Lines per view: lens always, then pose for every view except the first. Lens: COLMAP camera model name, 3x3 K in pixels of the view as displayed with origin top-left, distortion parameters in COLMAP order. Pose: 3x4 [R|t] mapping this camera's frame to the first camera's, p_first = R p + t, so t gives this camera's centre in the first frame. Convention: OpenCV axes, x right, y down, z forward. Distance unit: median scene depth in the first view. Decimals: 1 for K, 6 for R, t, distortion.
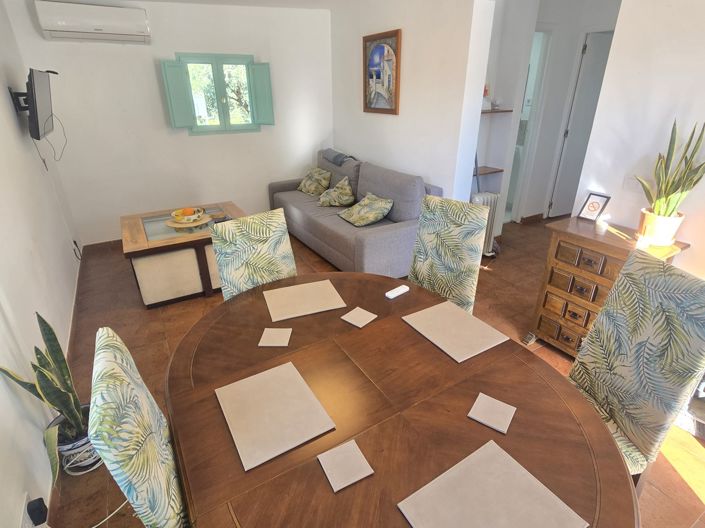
lens RADIAL K [[383.2, 0, 352.5], [0, 383.2, 264.0], [0, 0, 1]] dist [0.000183, -0.001646]
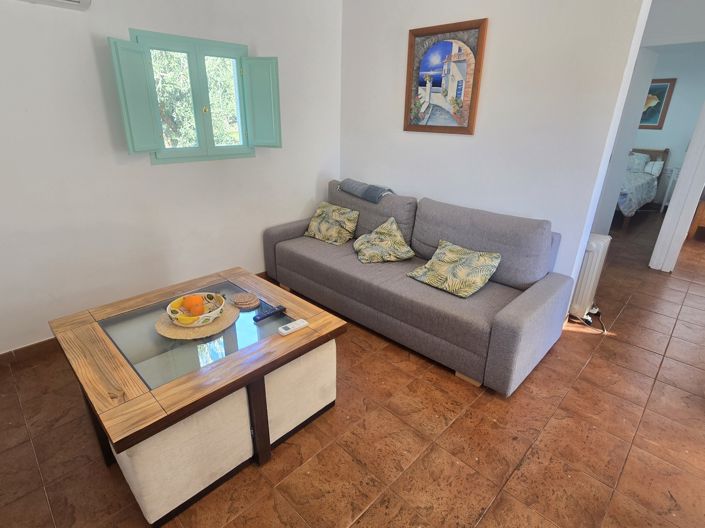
lens RADIAL K [[383.2, 0, 352.5], [0, 383.2, 264.0], [0, 0, 1]] dist [0.000183, -0.001646]
pose [[0.963525, -0.075928, 0.256622, -0.301381], [0.087988, 0.995477, -0.035831, -0.130917], [-0.252740, 0.057104, 0.965848, 0.346865]]
